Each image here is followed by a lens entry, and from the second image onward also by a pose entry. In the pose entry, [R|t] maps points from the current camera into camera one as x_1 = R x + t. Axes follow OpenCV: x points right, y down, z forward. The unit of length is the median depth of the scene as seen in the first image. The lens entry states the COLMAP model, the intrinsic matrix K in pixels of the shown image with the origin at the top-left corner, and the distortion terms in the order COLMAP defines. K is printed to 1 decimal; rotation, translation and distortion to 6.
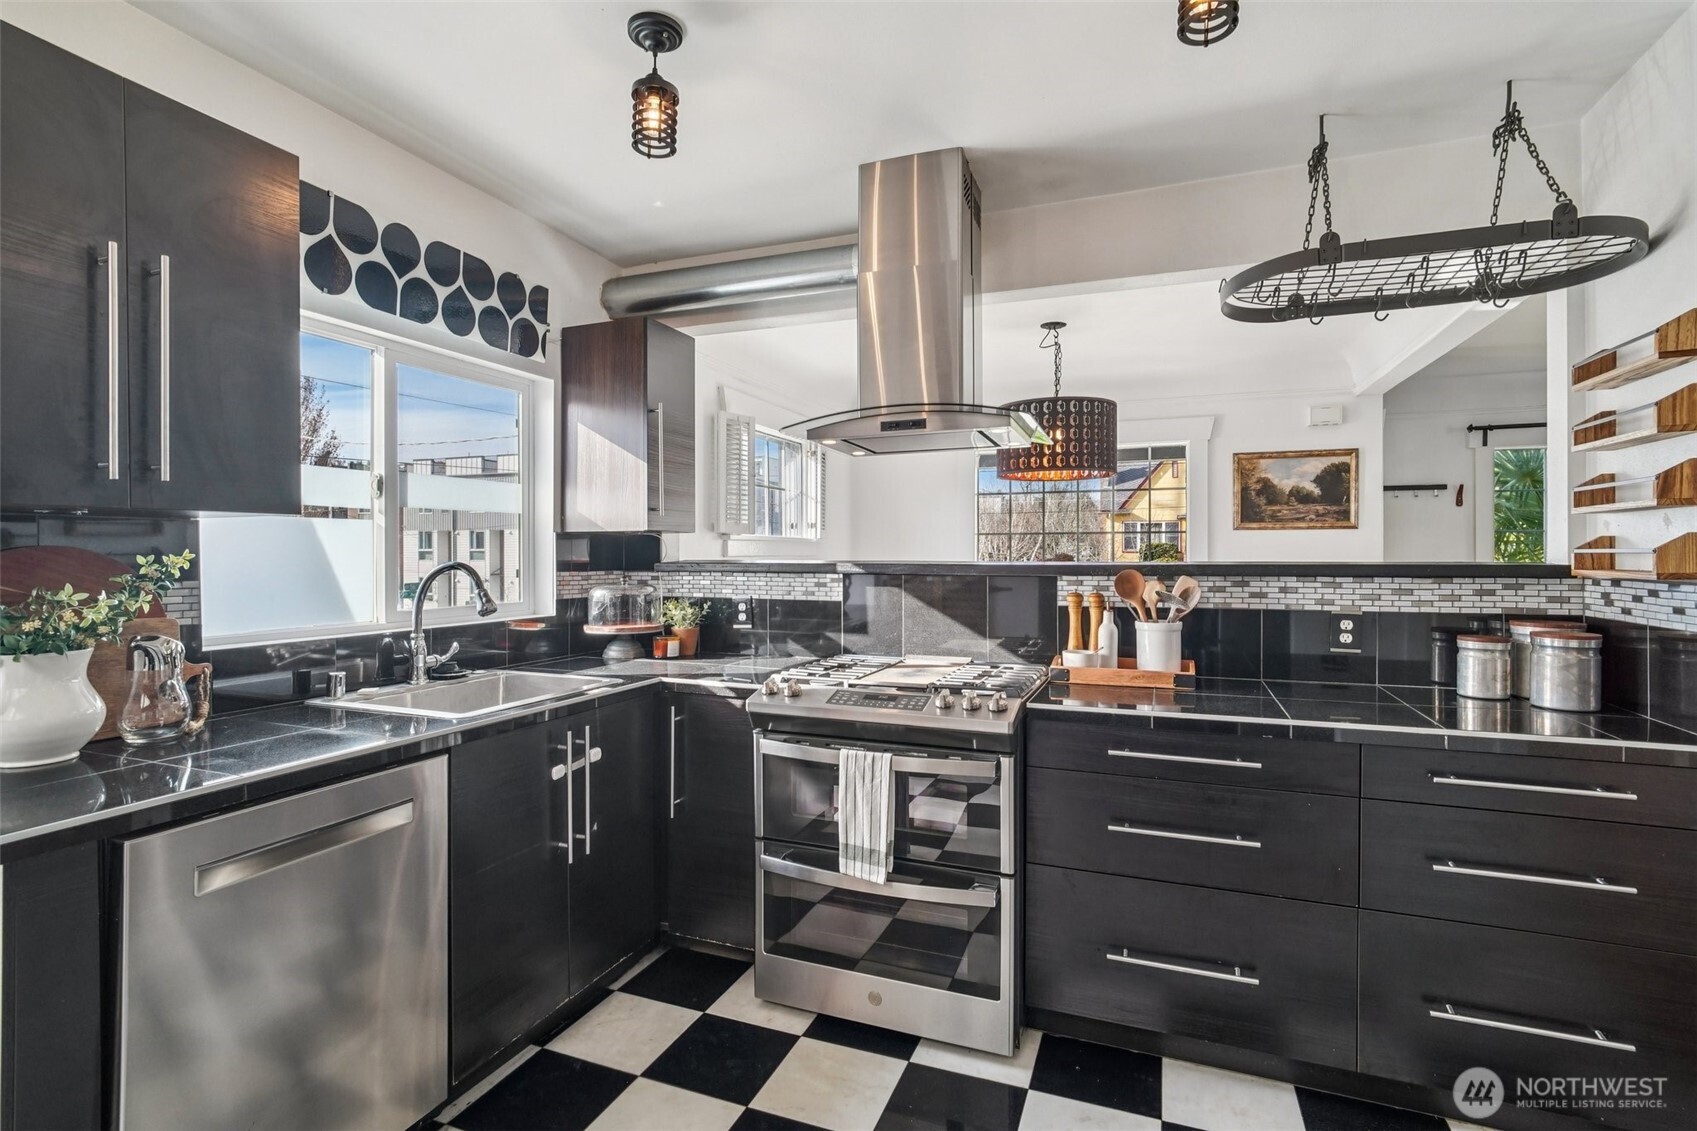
lens RADIAL K [[804.4, 0, 837.5], [0, 804.4, 564.5], [0, 0, 1]] dist [-0.017448, 0.005695]
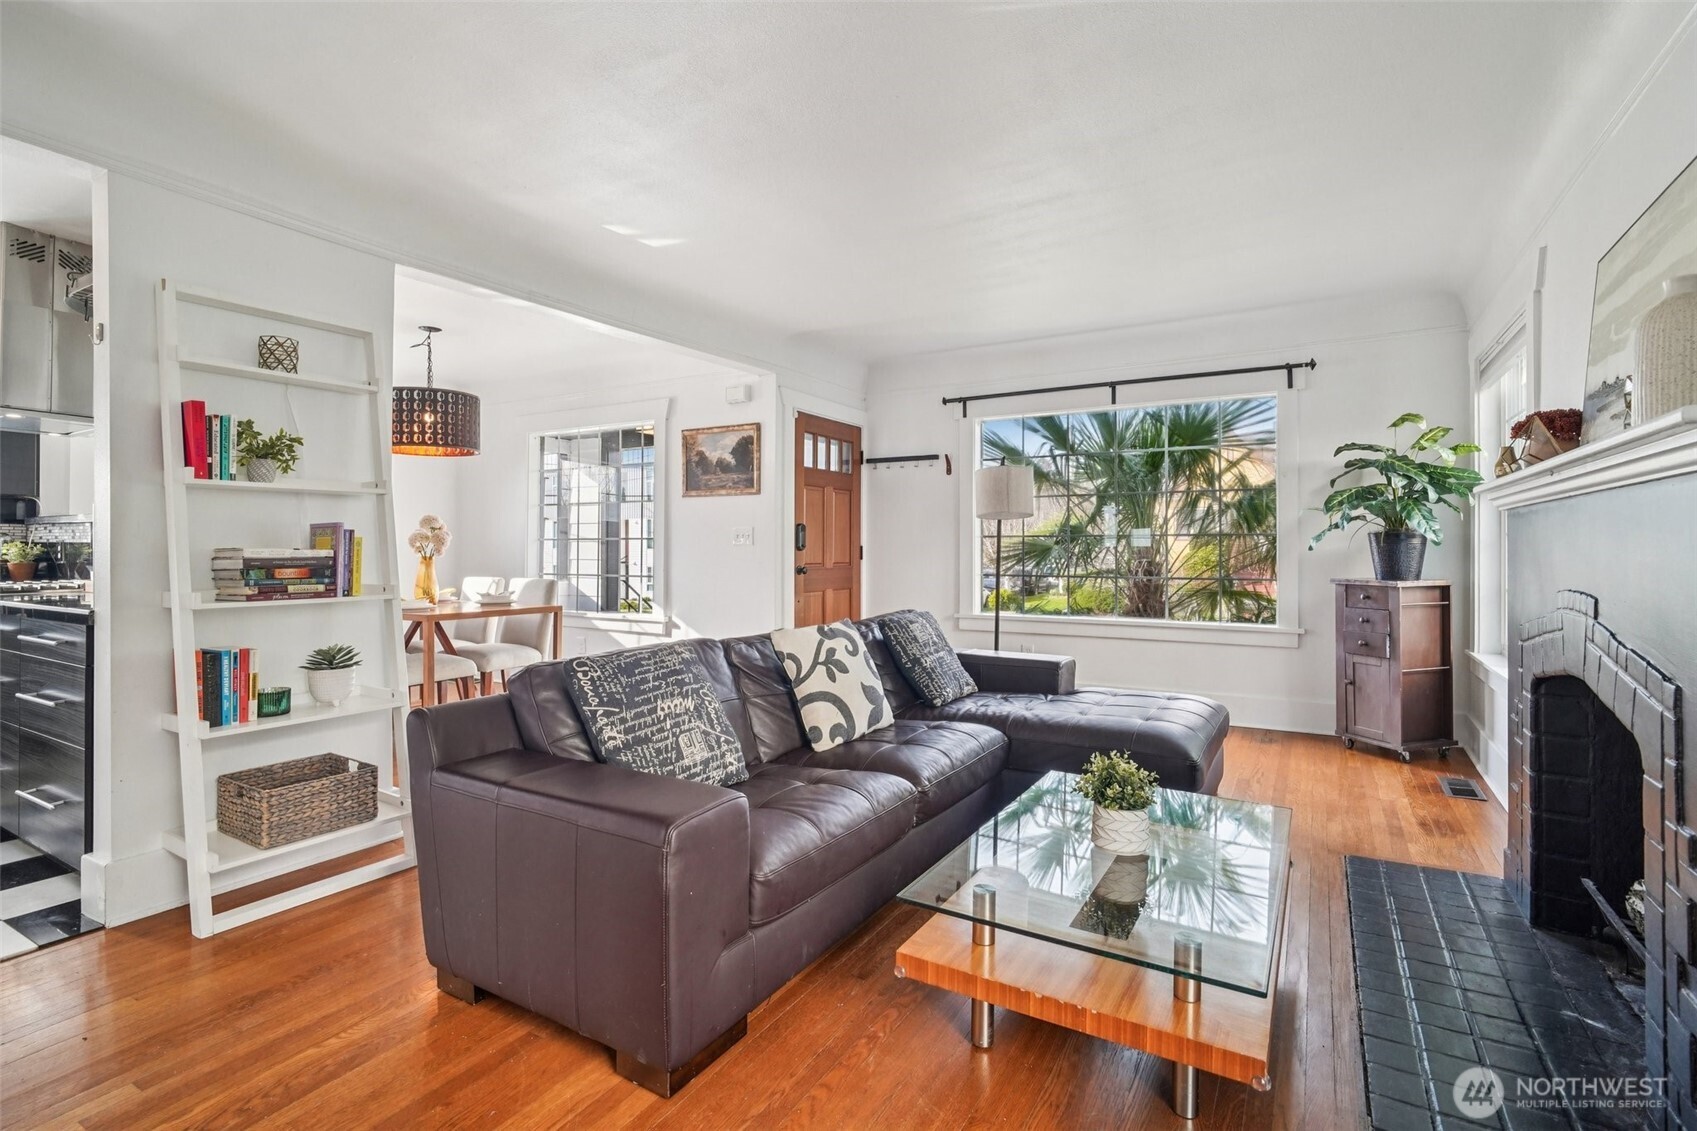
lens RADIAL K [[804.4, 0, 846.6], [0, 804.4, 551.2], [0, 0, 1]] dist [-0.017448, 0.005695]
pose [[0.987138, 0.003317, -0.159837, 1.803508], [-0.003844, 0.999988, -0.002983, 0.070388], [0.159826, 0.003559, 0.987139, -0.162308]]
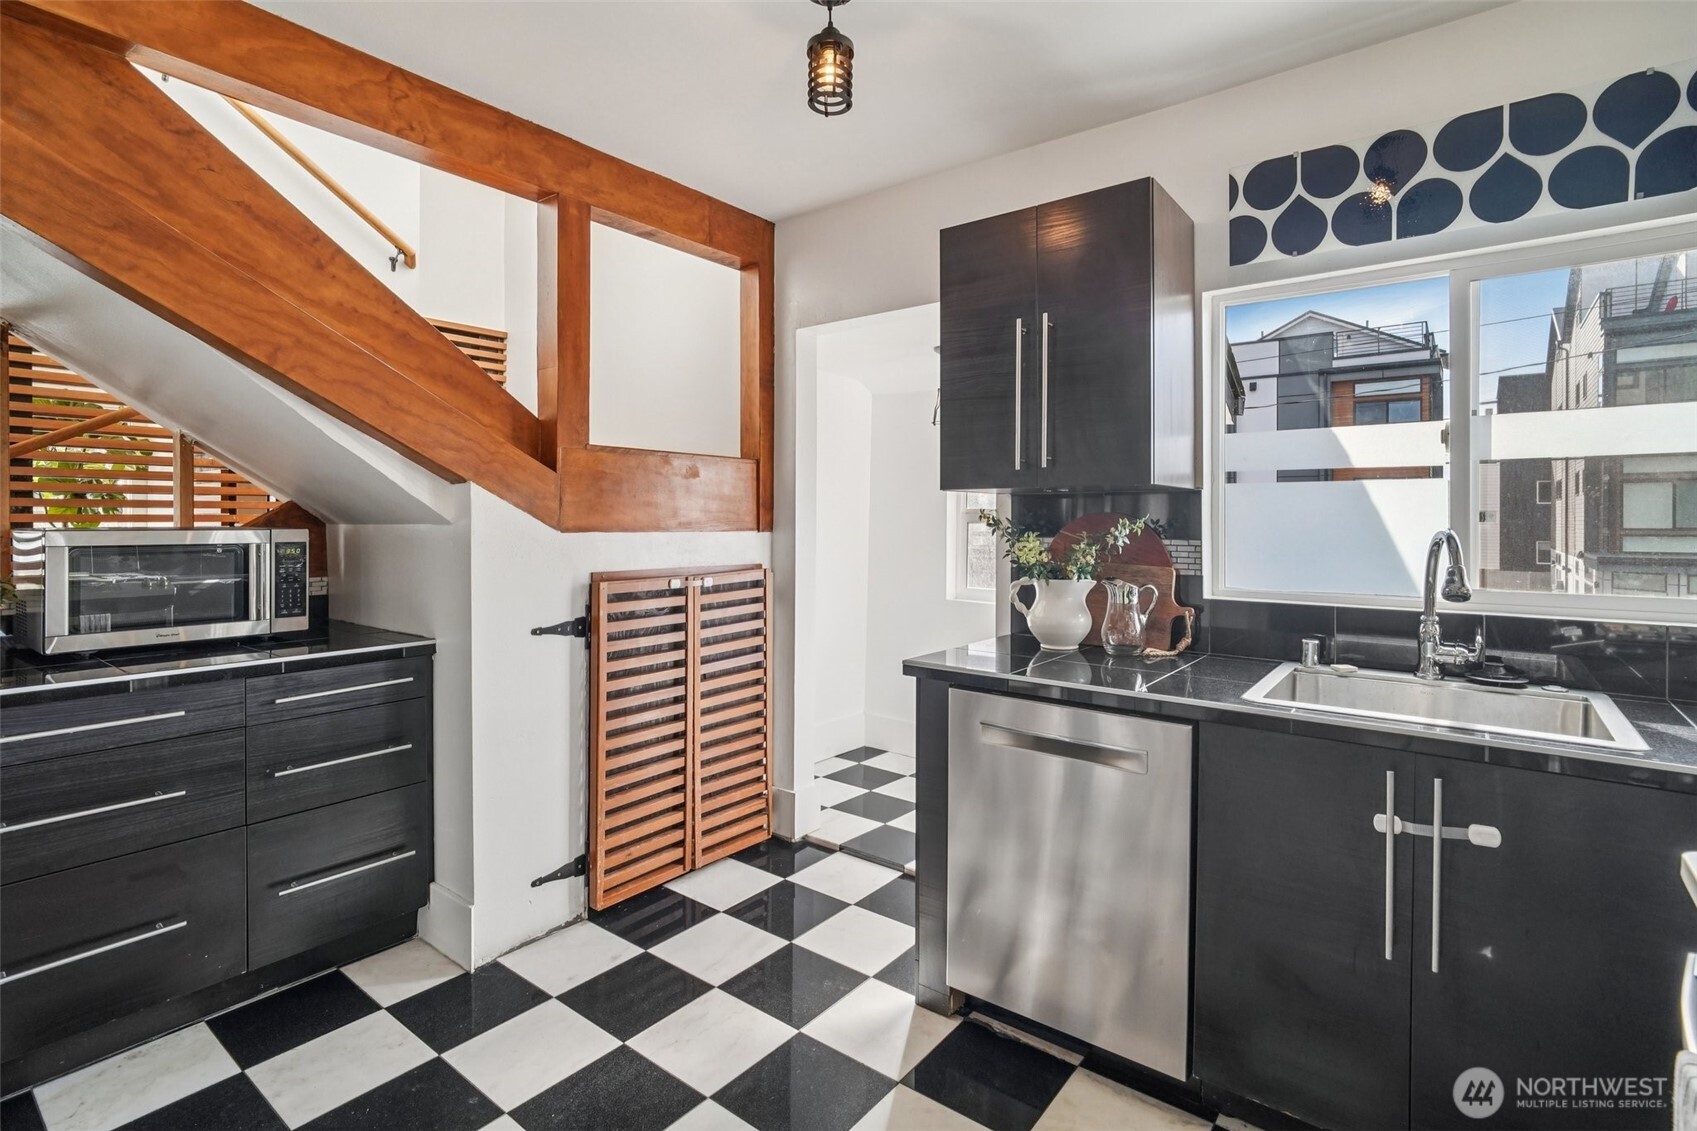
lens RADIAL K [[804.4, 0, 846.8], [0, 804.4, 525.4], [0, 0, 1]] dist [-0.017448, 0.005695]
pose [[-0.274768, 0.005254, -0.961496, 0.400581], [-0.016378, 0.999814, 0.010143, -0.004306], [0.961371, 0.018535, -0.274631, 0.630801]]
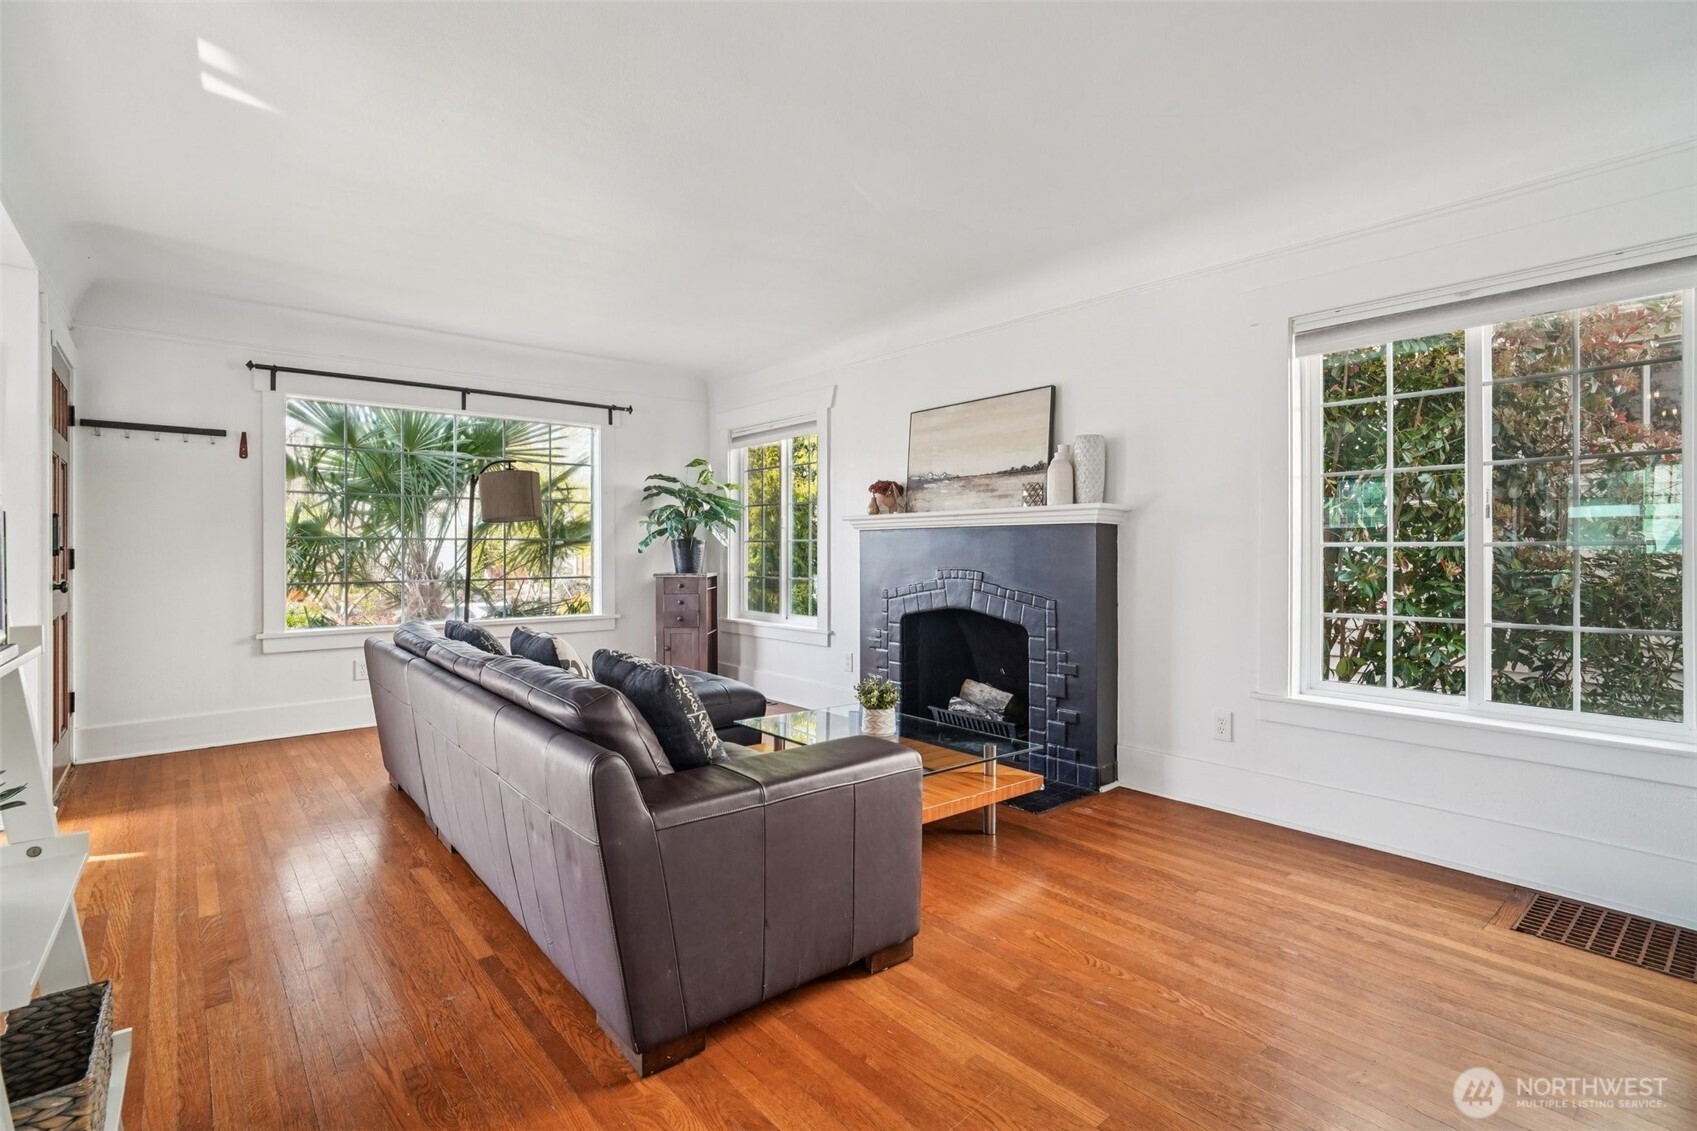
lens RADIAL K [[804.4, 0, 862.3], [0, 804.4, 552.8], [0, 0, 1]] dist [-0.017448, 0.005695]
pose [[0.465575, 0.001057, 0.885008, 0.759207], [0.006681, 0.999967, -0.004709, 0.074468], [-0.884983, 0.008105, 0.465552, 0.091309]]
